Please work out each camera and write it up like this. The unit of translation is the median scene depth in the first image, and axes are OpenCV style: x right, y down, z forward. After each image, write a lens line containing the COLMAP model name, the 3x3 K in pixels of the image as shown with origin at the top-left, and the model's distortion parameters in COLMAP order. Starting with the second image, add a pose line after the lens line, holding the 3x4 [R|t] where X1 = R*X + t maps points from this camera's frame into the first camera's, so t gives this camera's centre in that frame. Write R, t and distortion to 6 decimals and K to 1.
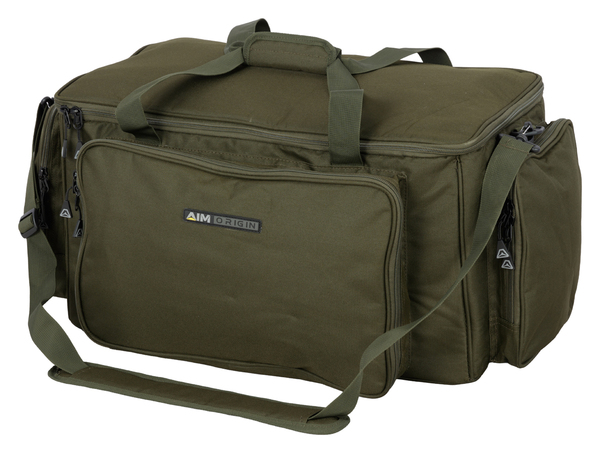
lens RADIAL K [[1730.5, 0, 300.0], [0, 1730.5, 226.5], [0, 0, 1]] dist [0.156672, 0.518725]
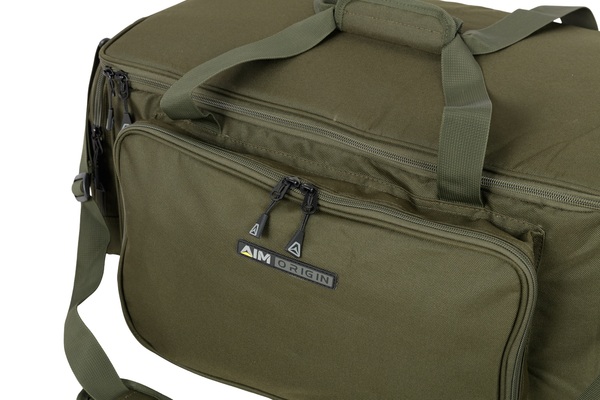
lens RADIAL K [[1005.3, 0, 317.5], [0, 1005.3, 199.5], [0, 0, 1]] dist [-0.008545, 0.011220]
pose [[0.994543, 0.071052, -0.076390, -0.000314], [-0.052516, 0.973654, 0.221901, -0.125092], [0.090144, -0.216679, 0.972072, 0.577221]]
